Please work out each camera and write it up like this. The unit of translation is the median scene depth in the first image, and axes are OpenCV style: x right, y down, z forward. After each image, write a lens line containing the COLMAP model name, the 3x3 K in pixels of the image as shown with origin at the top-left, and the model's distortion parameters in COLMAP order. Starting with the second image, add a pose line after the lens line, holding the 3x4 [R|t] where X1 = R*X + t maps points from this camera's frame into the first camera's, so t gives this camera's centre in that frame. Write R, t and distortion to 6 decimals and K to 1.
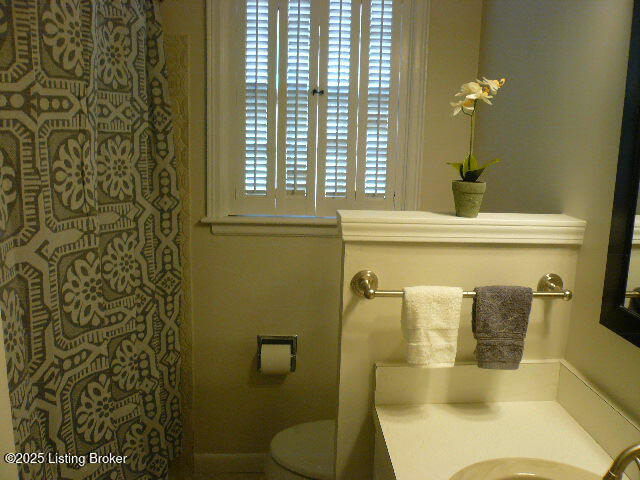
lens RADIAL K [[535.0, 0, 320.0], [0, 535.0, 240.0], [0, 0, 1]] dist [-0.131787, 0.135537]
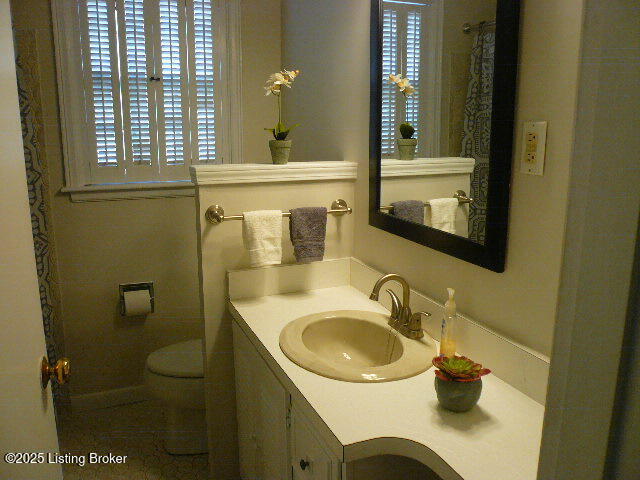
lens RADIAL K [[535.0, 0, 320.0], [0, 535.0, 240.0], [0, 0, 1]] dist [-0.131787, 0.135537]
pose [[0.938940, -0.093109, 0.331245, -0.081930], [0.083211, 0.995561, 0.043974, 0.069758], [-0.333869, -0.013726, 0.942520, -0.274515]]
